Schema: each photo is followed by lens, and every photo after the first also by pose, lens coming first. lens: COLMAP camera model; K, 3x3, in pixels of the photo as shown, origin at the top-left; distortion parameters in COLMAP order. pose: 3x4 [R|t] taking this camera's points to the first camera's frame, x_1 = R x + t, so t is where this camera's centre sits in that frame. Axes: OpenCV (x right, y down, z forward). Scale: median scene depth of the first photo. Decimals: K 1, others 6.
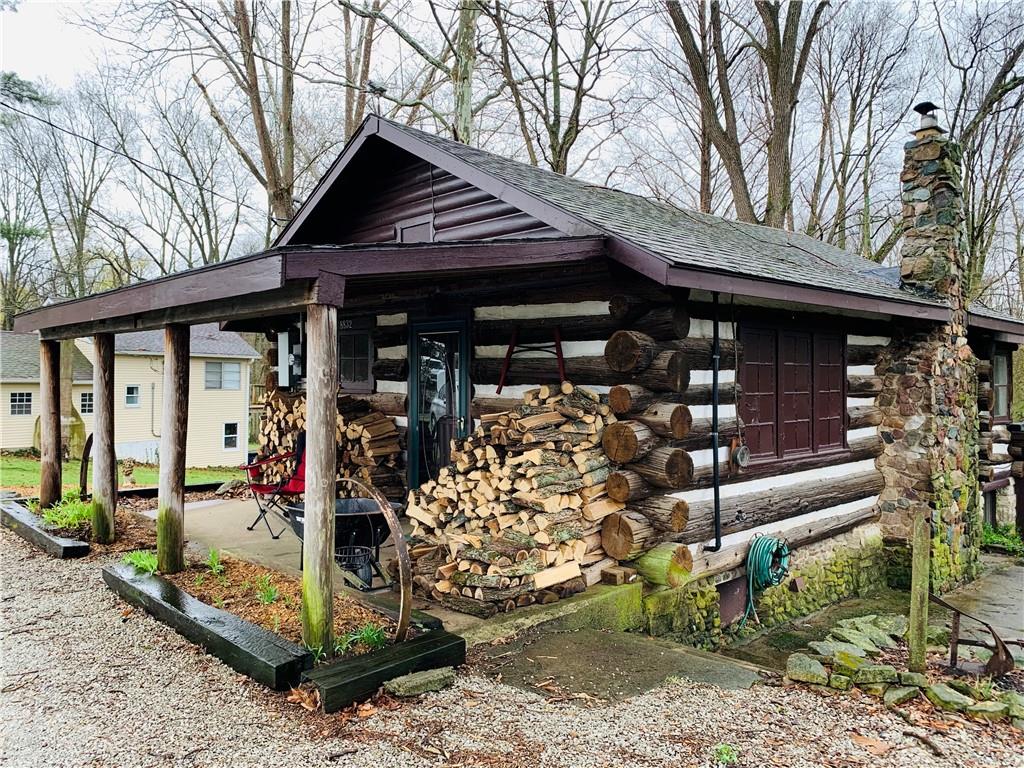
lens RADIAL K [[784.7, 0, 509.2], [0, 784.7, 380.7], [0, 0, 1]] dist [0.016183, -0.015778]
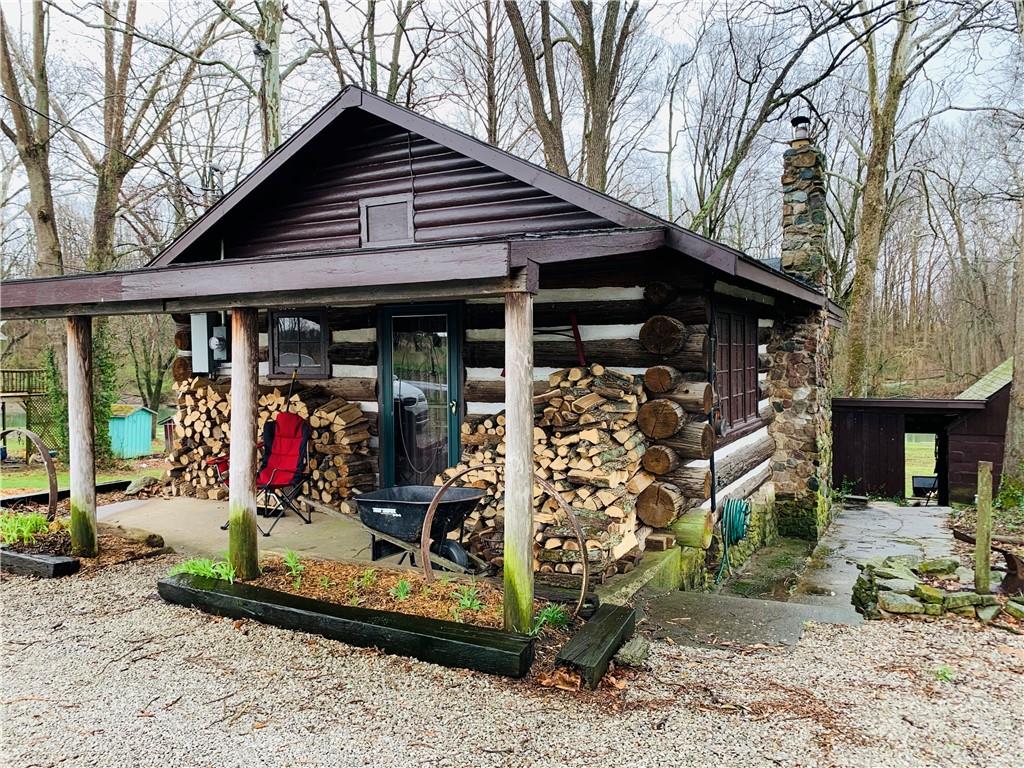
lens RADIAL K [[784.7, 0, 501.4], [0, 784.7, 380.0], [0, 0, 1]] dist [0.016183, -0.015778]
pose [[0.952806, -0.021799, 0.302796, -0.306301], [0.013616, 0.999483, 0.029110, -0.007880], [-0.303274, -0.023613, 0.952611, 0.029238]]
